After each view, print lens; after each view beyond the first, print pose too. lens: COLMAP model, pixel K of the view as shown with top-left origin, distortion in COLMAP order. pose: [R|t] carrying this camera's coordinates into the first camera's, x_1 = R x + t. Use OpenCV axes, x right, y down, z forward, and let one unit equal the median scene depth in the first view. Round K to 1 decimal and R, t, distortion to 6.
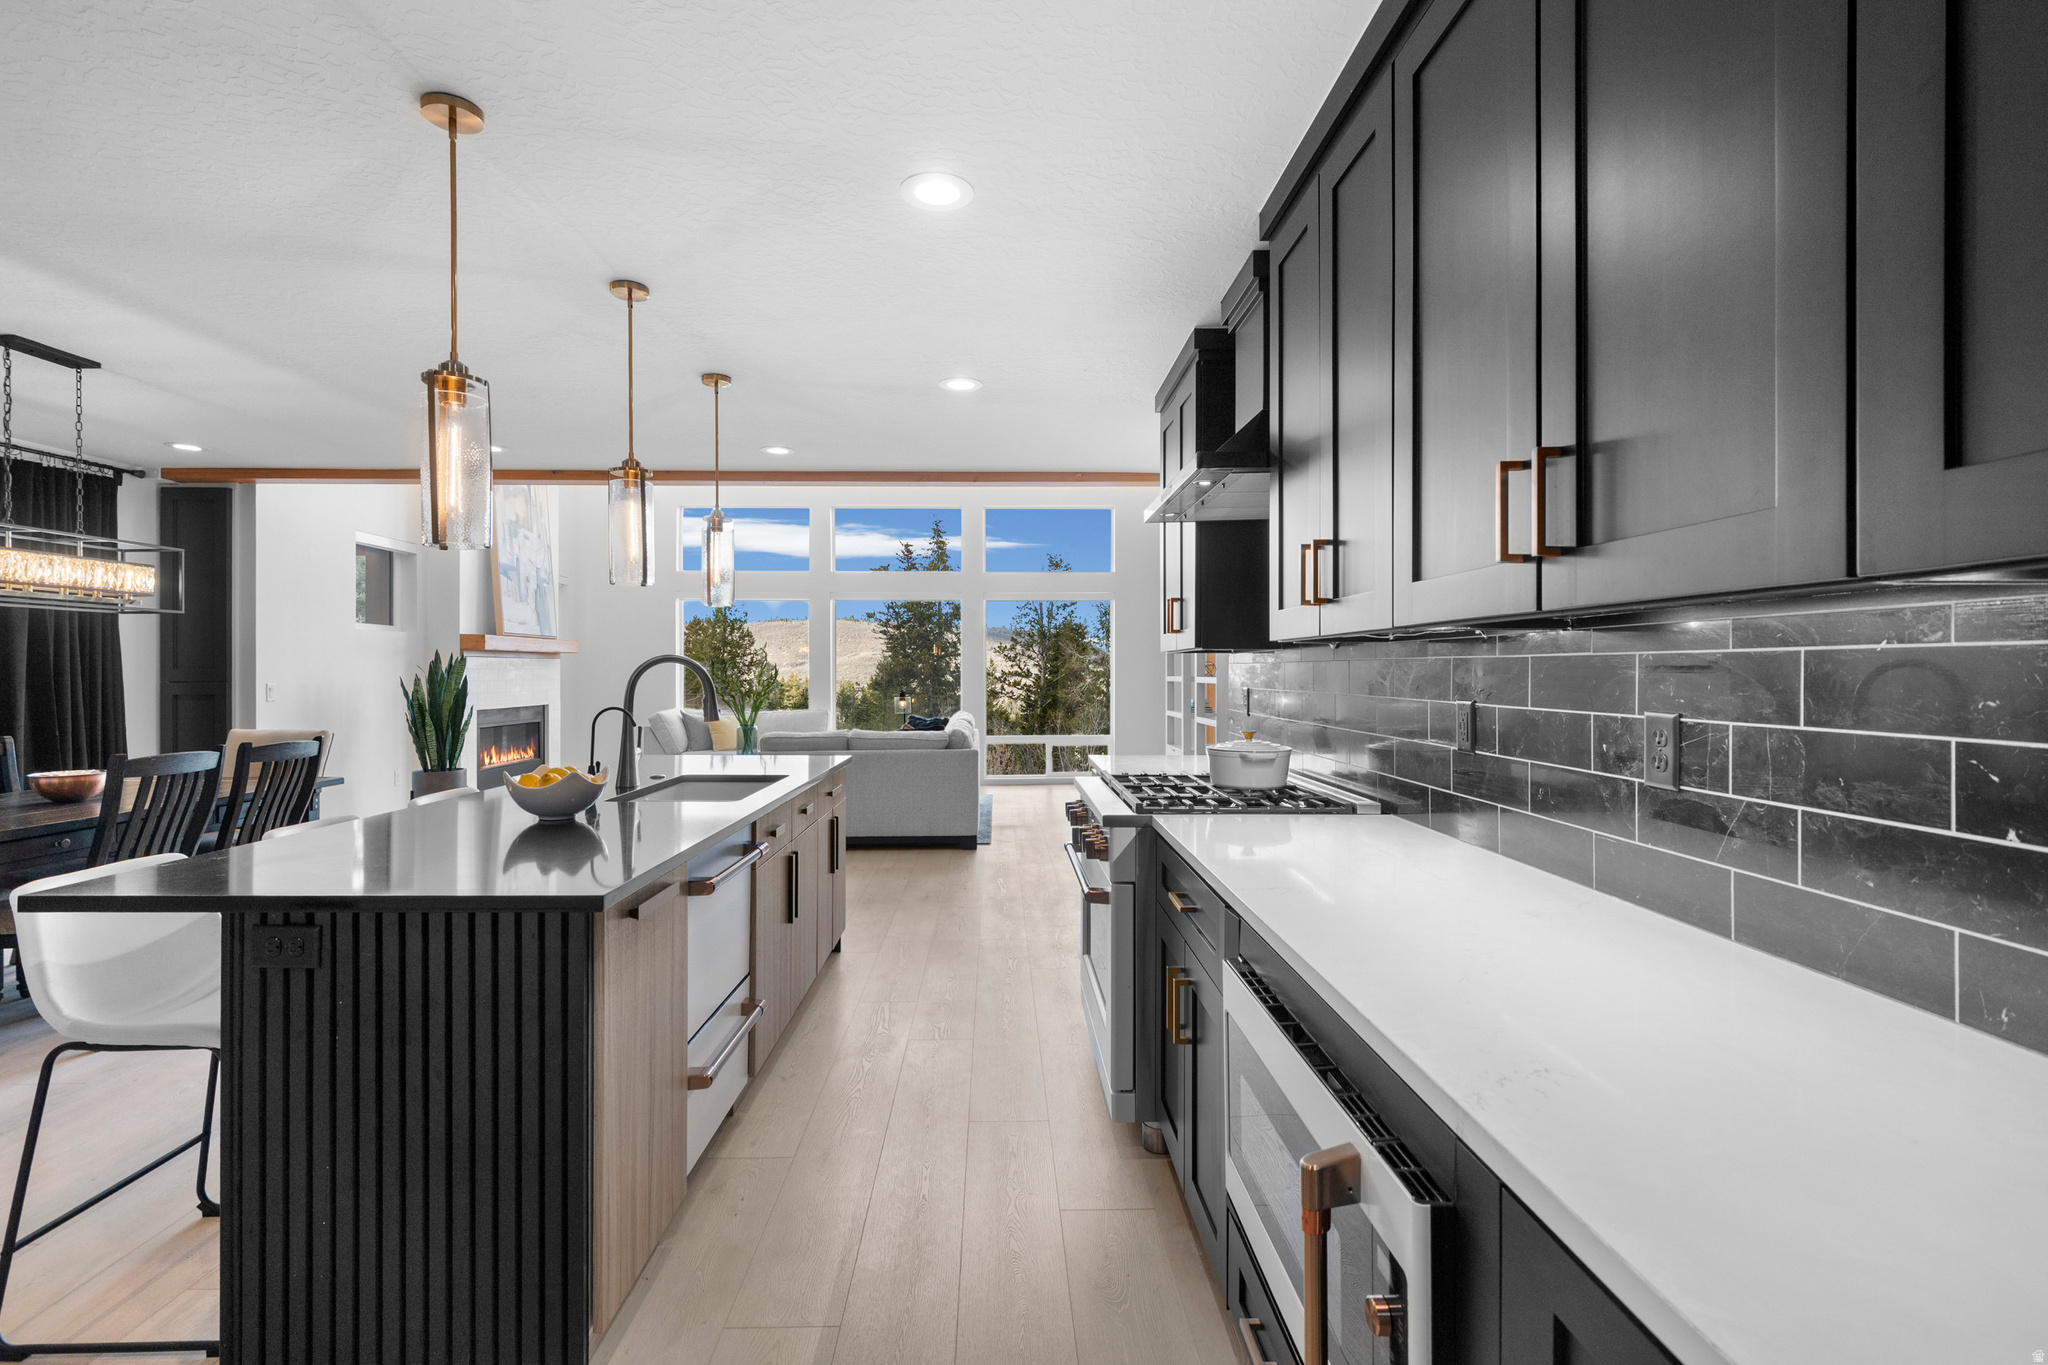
lens RADIAL K [[924.4, 0, 1010.9], [0, 924.4, 667.6], [0, 0, 1]] dist [0.000035, -0.000111]
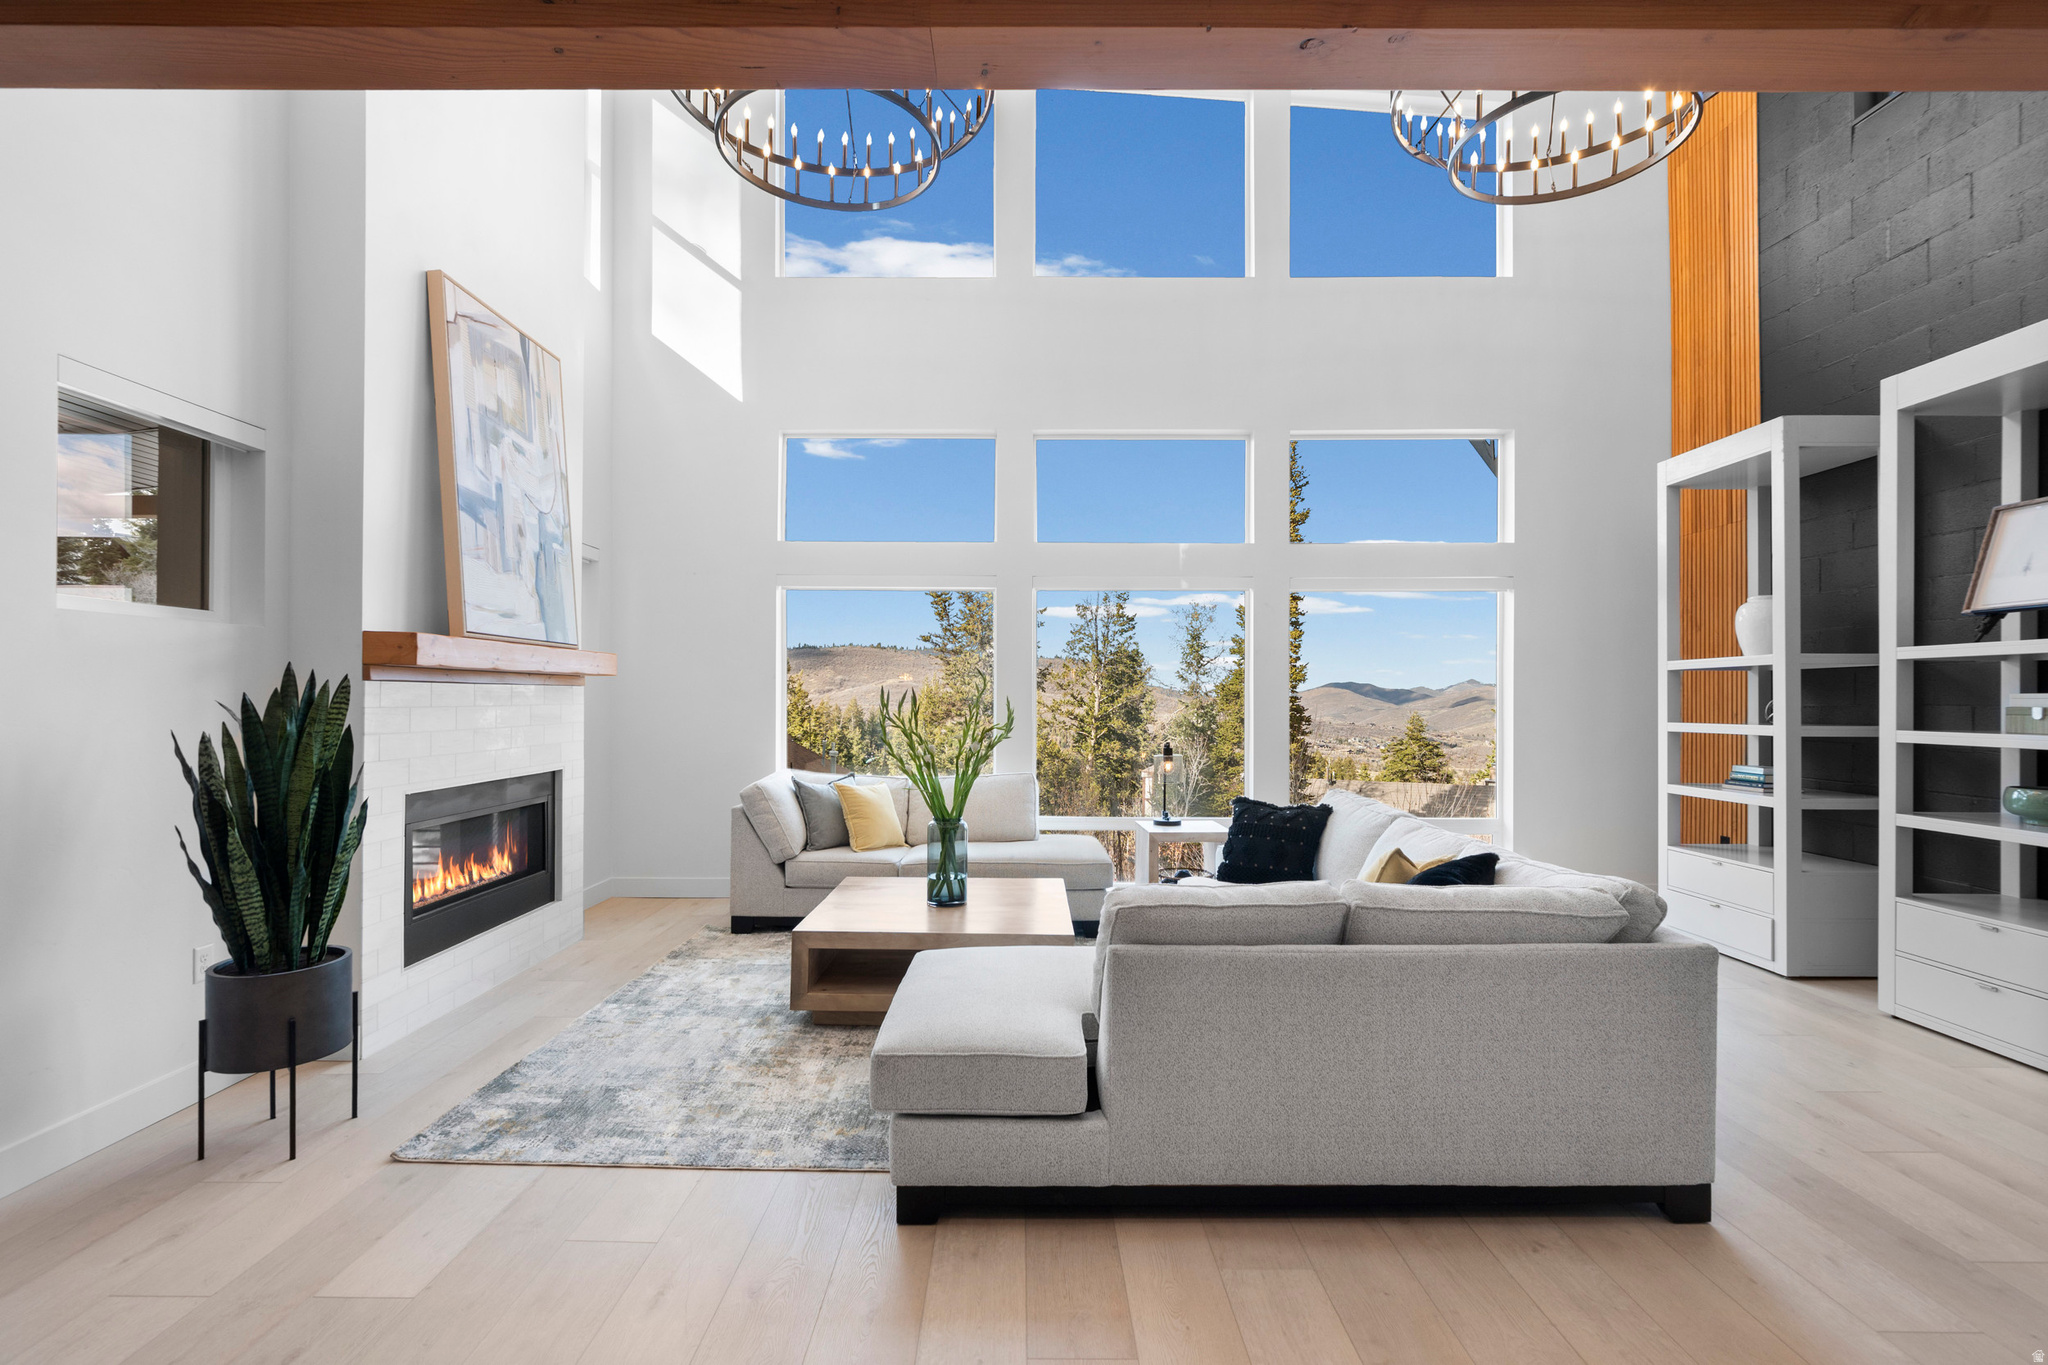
lens RADIAL K [[927.4, 0, 1013.0], [0, 927.4, 695.3], [0, 0, 1]] dist [0.000040, 0.000108]
pose [[0.999629, 0.004599, -0.026844, -0.251517], [-0.004592, 0.999989, 0.000316, -0.006009], [0.026845, -0.000193, 0.999640, 0.526407]]
